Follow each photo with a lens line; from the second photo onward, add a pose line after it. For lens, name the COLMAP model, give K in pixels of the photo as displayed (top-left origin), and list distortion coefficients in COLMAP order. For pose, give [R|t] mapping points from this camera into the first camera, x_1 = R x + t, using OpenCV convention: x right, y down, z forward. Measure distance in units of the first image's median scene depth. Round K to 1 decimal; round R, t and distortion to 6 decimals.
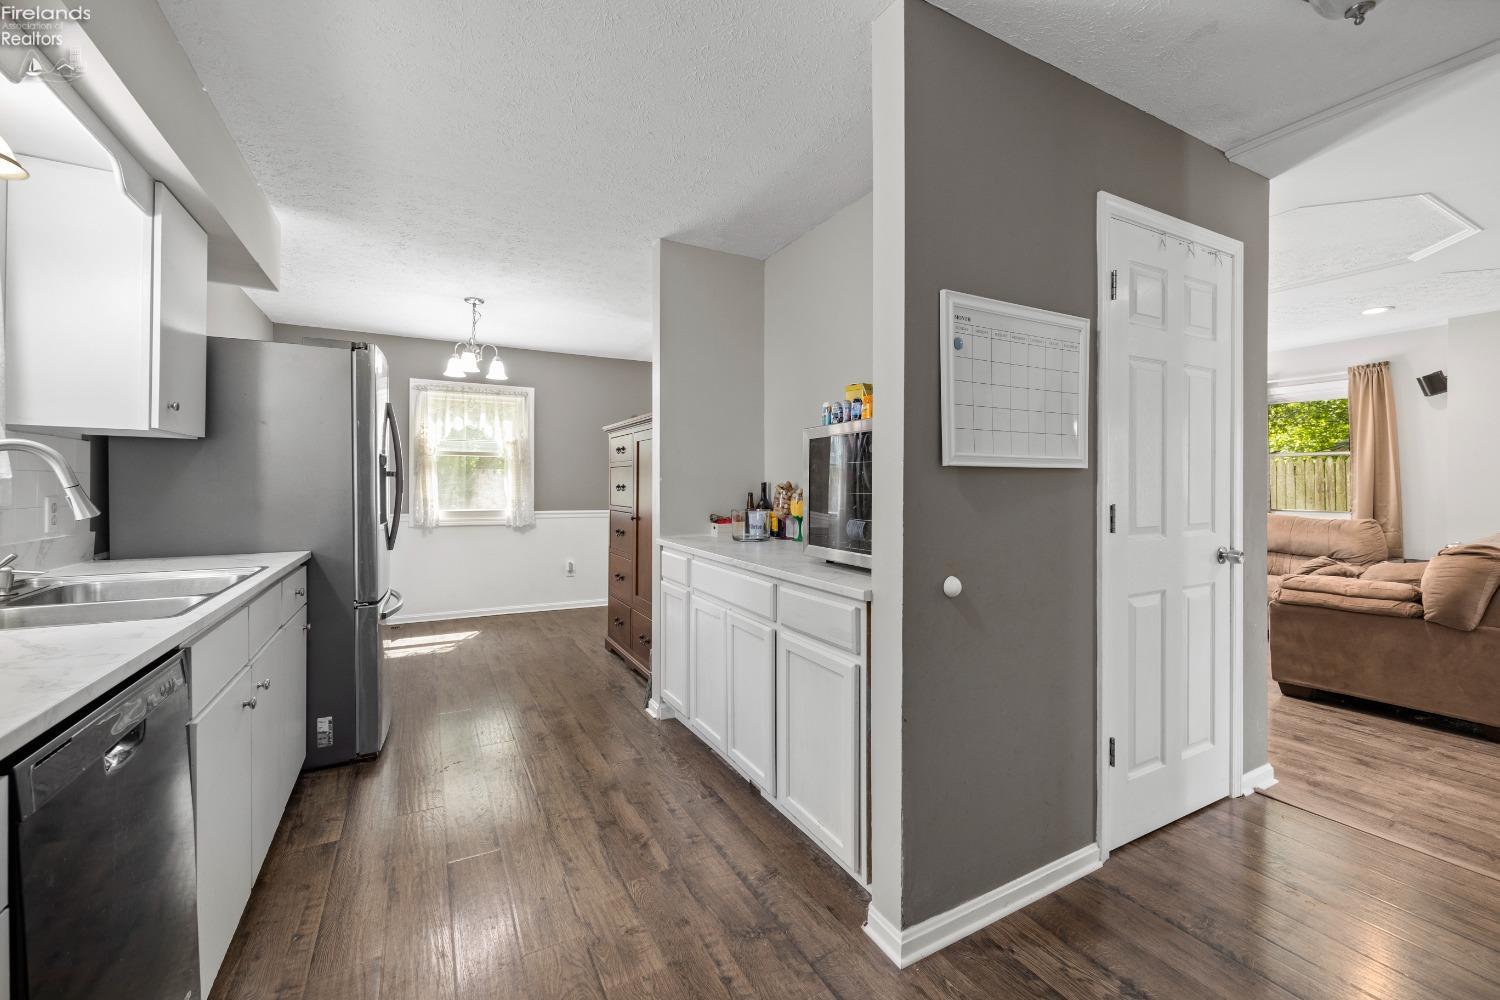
lens RADIAL K [[630.3, 0, 762.1], [0, 630.3, 495.1], [0, 0, 1]] dist [0.008547, 0.000859]
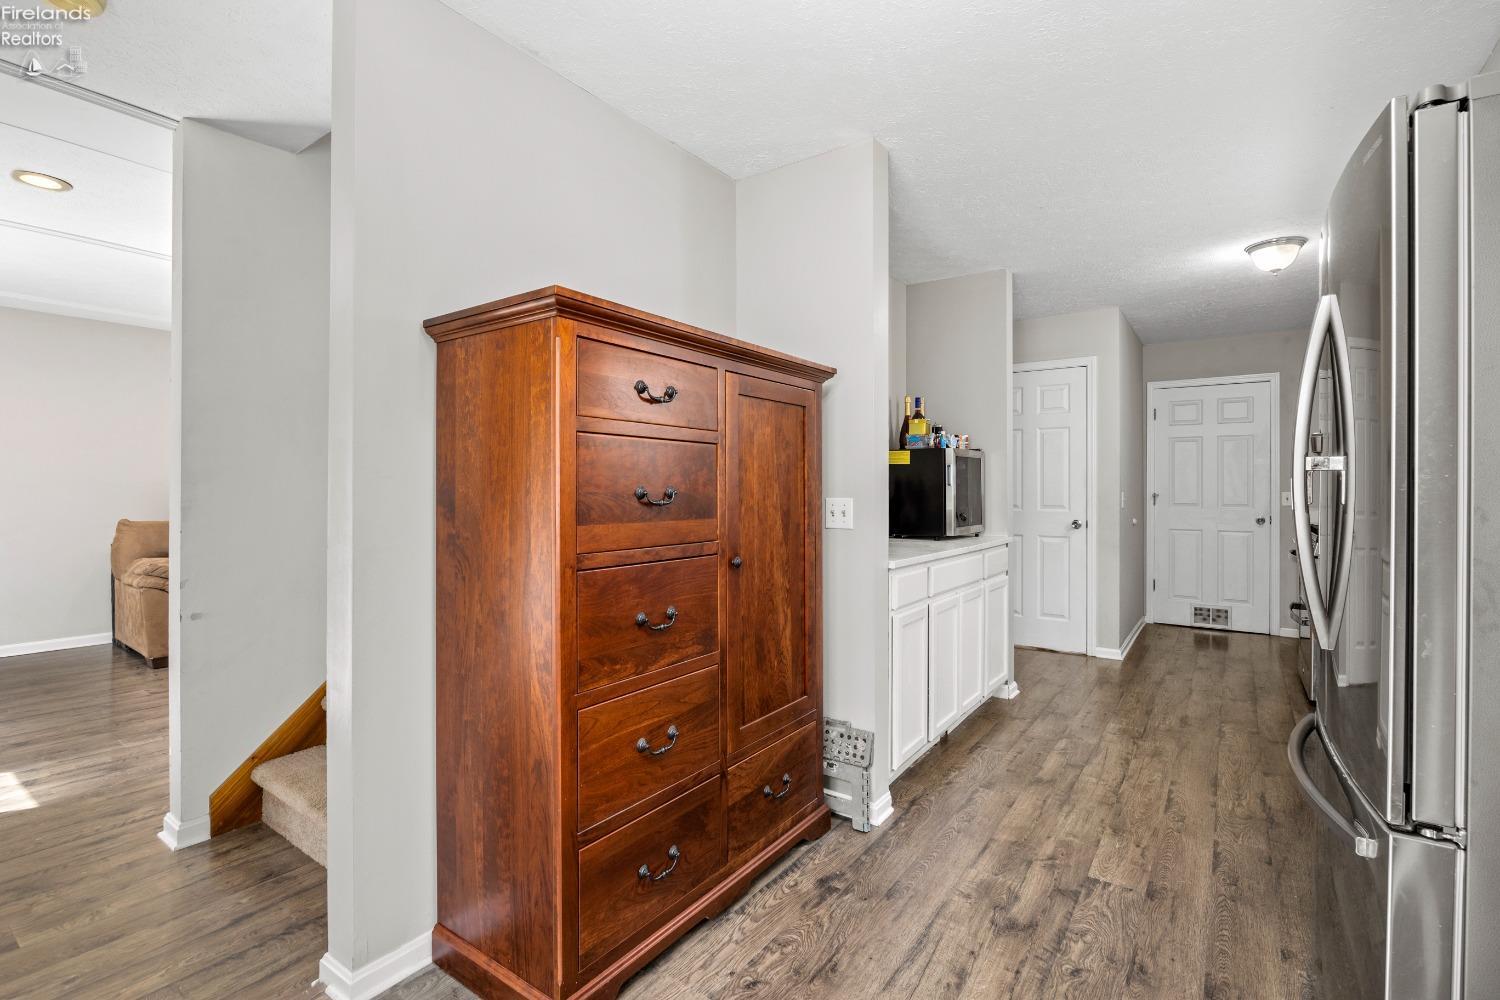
lens RADIAL K [[680.4, 0, 741.6], [0, 680.4, 487.2], [0, 0, 1]] dist [-0.014512, -0.000932]
pose [[-0.432511, 0.001039, 0.901628, -0.974462], [0.014799, 0.999873, 0.005947, -0.028959], [-0.901507, 0.015915, -0.432471, 1.820872]]
